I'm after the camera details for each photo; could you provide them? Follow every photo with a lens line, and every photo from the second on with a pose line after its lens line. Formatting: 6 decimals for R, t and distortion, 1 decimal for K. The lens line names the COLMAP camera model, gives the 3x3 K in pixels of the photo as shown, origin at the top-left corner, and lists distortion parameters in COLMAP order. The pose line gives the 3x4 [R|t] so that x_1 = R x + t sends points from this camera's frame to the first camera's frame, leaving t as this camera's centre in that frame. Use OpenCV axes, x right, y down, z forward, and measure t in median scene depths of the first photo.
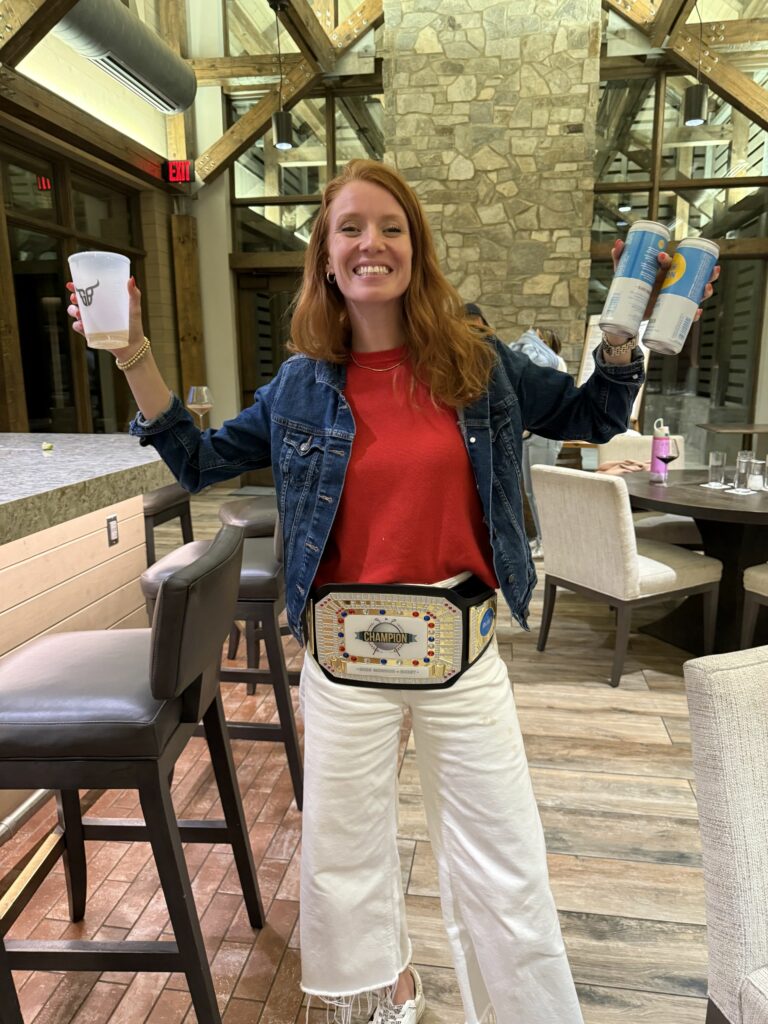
lens RADIAL K [[684.1, 0, 380.0], [0, 684.1, 501.4], [0, 0, 1]] dist [-0.014531, -0.004829]
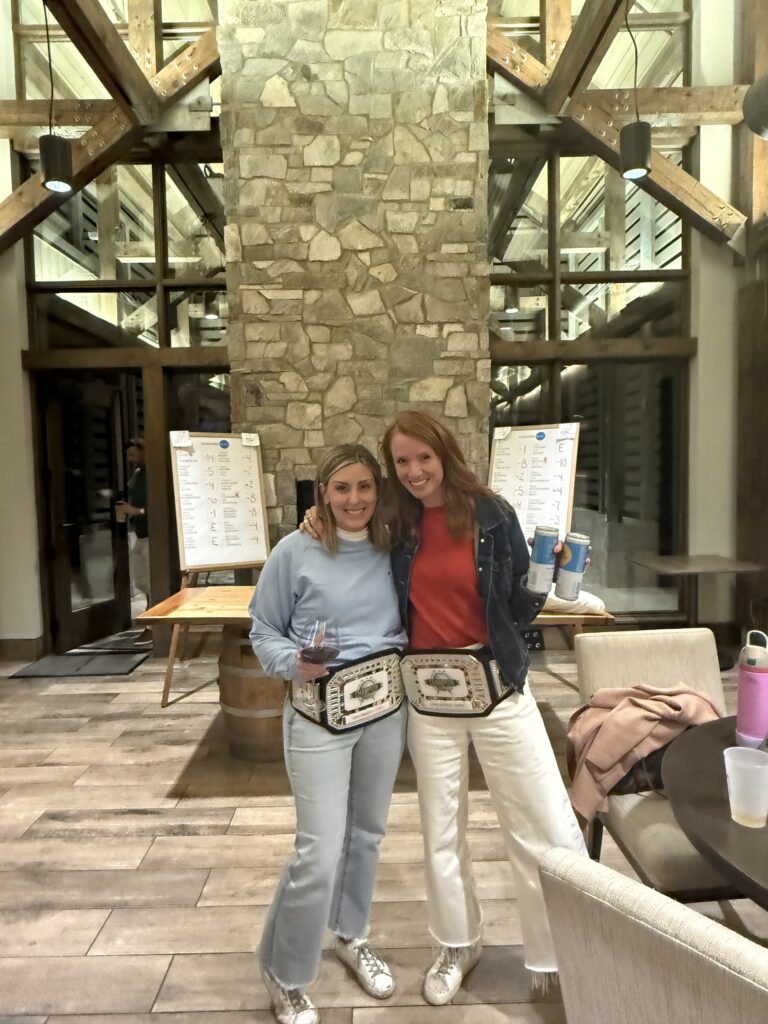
lens RADIAL K [[775.2, 0, 380.4], [0, 775.2, 506.7], [0, 0, 1]] dist [-0.029084, 0.017100]
pose [[0.985040, -0.022415, 0.170864, 0.025558], [0.050038, 0.985990, -0.159125, -0.052279], [-0.164903, 0.165294, 0.972360, 0.188110]]
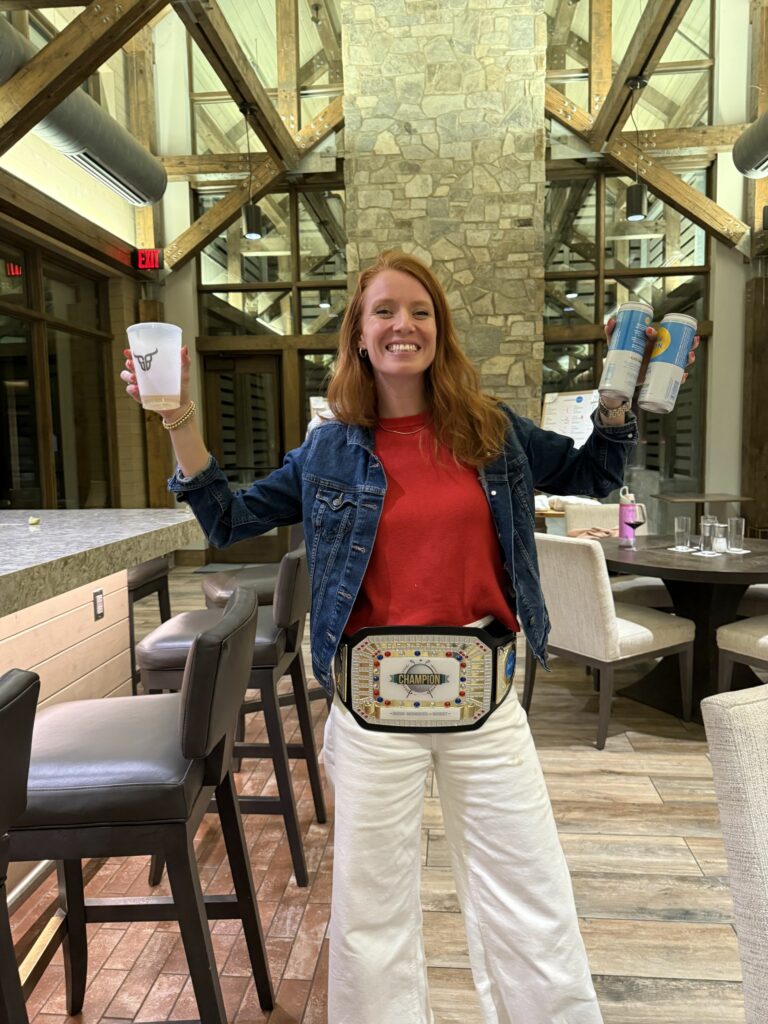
lens RADIAL K [[684.1, 0, 384.9], [0, 684.1, 505.5], [0, 0, 1]] dist [-0.014531, -0.004829]
pose [[0.997858, -0.017422, 0.063055, -0.009233], [0.024057, 0.994072, -0.106033, 0.003647], [-0.060834, 0.107323, 0.992361, -0.005498]]
